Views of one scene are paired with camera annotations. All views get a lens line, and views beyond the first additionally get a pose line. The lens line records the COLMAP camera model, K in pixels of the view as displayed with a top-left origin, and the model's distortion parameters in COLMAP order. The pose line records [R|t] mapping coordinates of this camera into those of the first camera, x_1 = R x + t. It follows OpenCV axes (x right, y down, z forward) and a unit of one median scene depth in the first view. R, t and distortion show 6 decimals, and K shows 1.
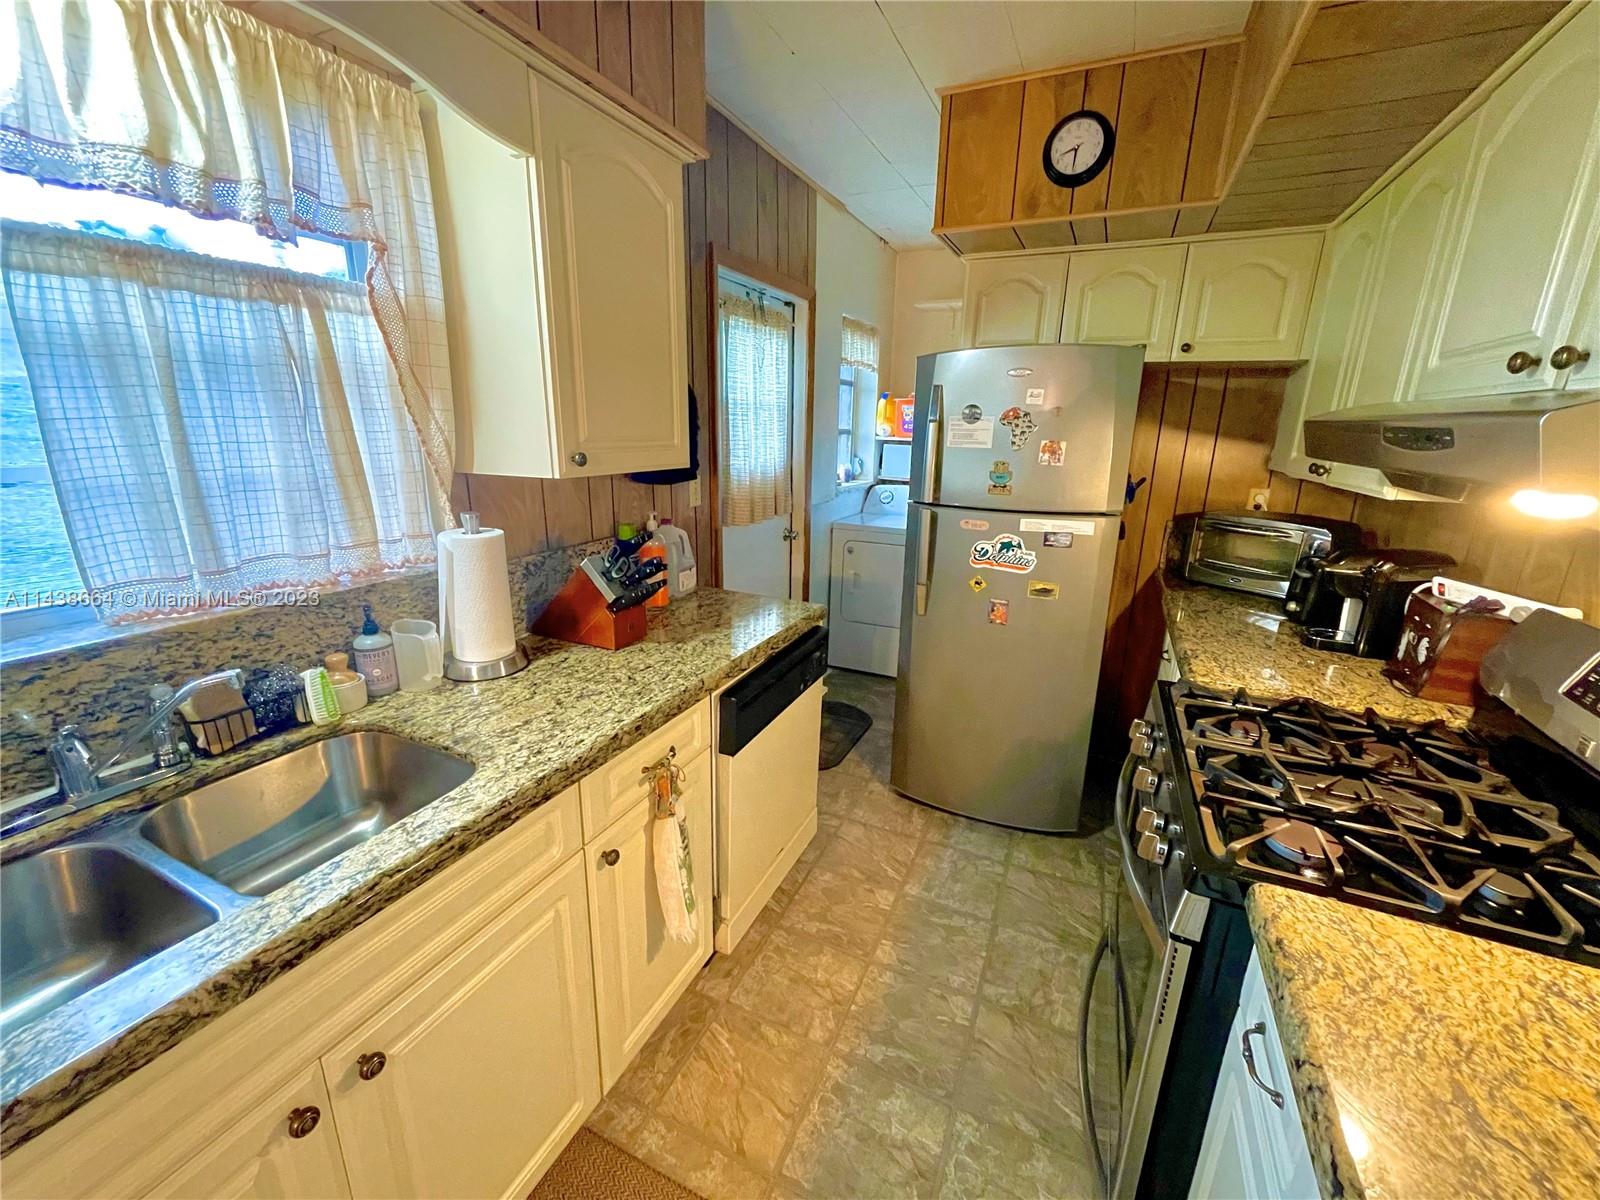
lens RADIAL K [[646.2, 0, 799.1], [0, 646.2, 601.9], [0, 0, 1]] dist [-0.004312, 0.000249]
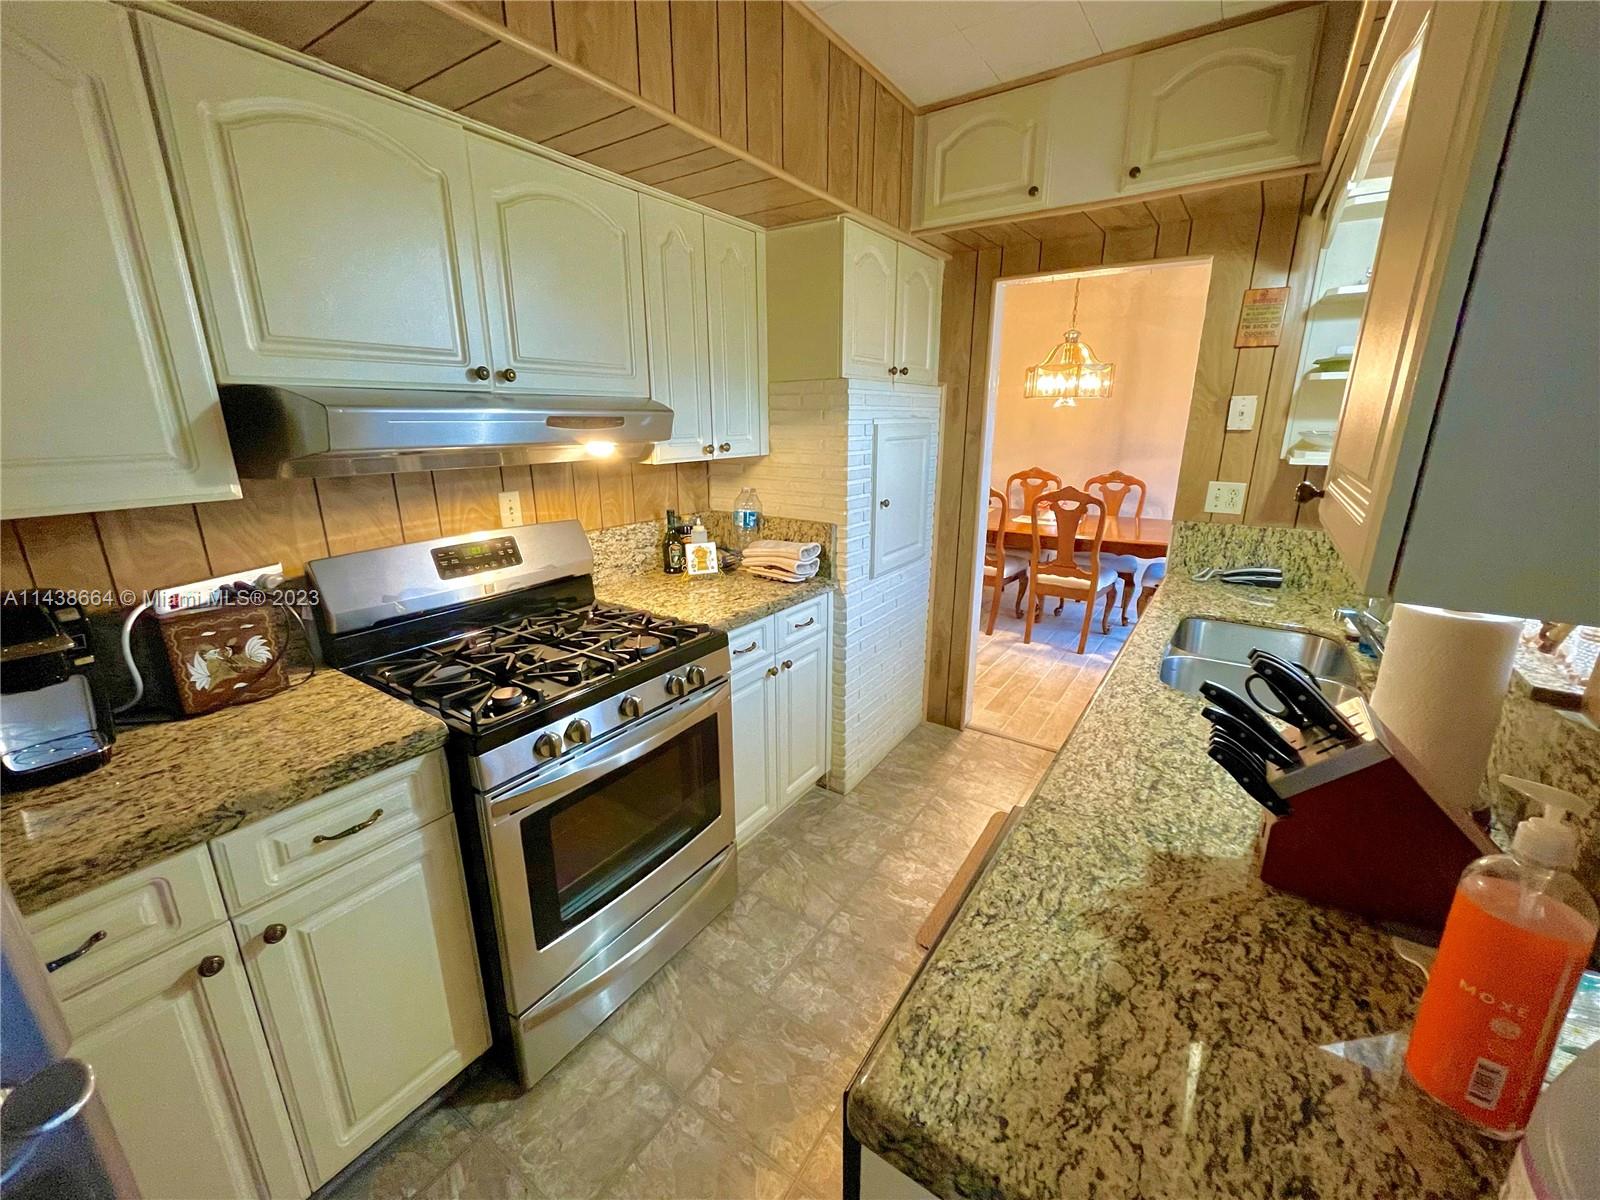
lens RADIAL K [[646.2, 0, 800.5], [0, 646.2, 599.3], [0, 0, 1]] dist [-0.004312, 0.000249]
pose [[-0.987102, -0.061920, 0.147632, 0.045898], [0.024006, 0.854496, 0.518903, -0.430816], [-0.158281, 0.515754, -0.841989, 1.529589]]
